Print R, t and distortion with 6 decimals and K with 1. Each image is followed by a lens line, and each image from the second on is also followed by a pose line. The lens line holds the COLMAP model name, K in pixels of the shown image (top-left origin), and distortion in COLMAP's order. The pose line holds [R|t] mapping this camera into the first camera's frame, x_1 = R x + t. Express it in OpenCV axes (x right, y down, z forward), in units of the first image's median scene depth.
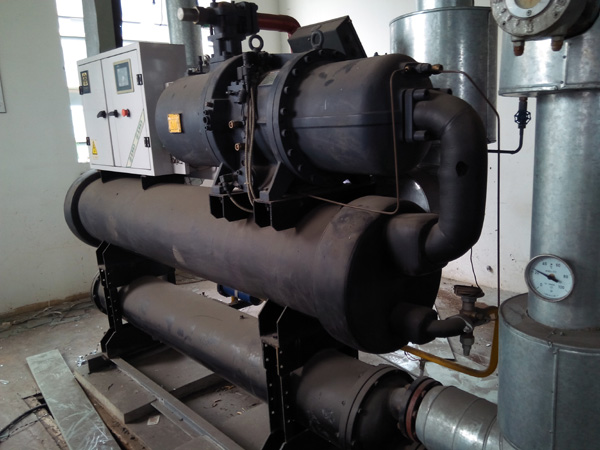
lens RADIAL K [[519.7, 0, 298.2], [0, 519.7, 233.5], [0, 0, 1]] dist [0.133166, -0.220759]
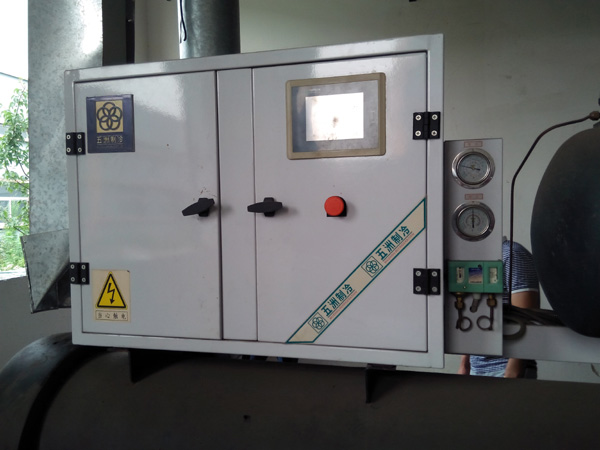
lens RADIAL K [[519.7, 0, 298.2], [0, 519.7, 233.5], [0, 0, 1]] dist [0.133166, -0.220759]
pose [[0.834843, 0.018547, 0.550176, -0.550869], [0.087769, 0.982163, -0.166291, -0.147651], [-0.543446, 0.187116, 0.818324, 0.700629]]
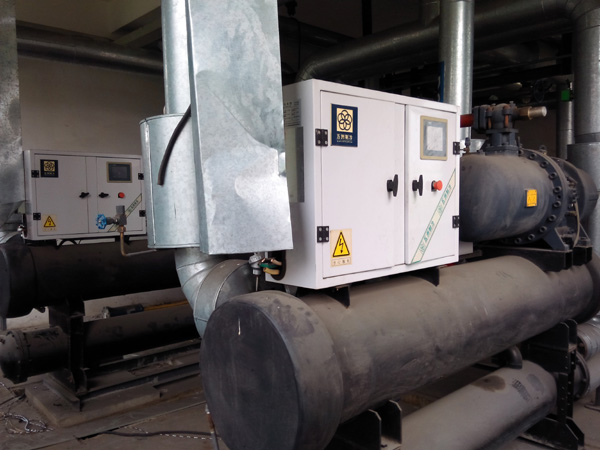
lens RADIAL K [[519.7, 0, 298.2], [0, 519.7, 233.5], [0, 0, 1]] dist [0.133166, -0.220759]
pose [[-0.054663, -0.038090, 0.997778, -1.040331], [0.225244, 0.973045, 0.049486, -0.240222], [-0.972768, 0.227448, -0.044610, 1.219822]]
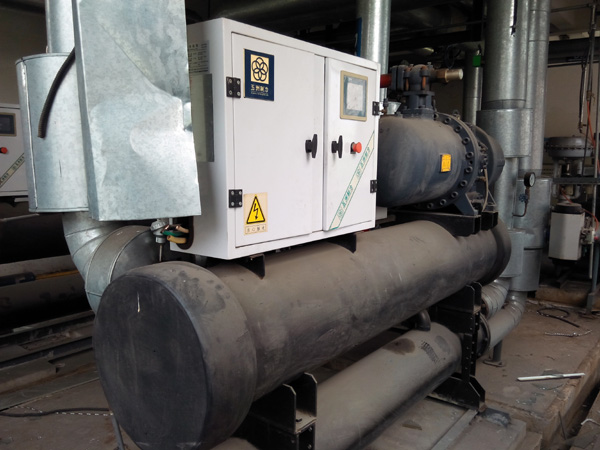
lens RADIAL K [[519.7, 0, 298.2], [0, 519.7, 233.5], [0, 0, 1]] dist [0.133166, -0.220759]
pose [[-0.218602, -0.108774, 0.969733, -0.984277], [0.204698, 0.966545, 0.154560, -0.238258], [-0.954103, 0.232289, -0.189023, 1.213970]]
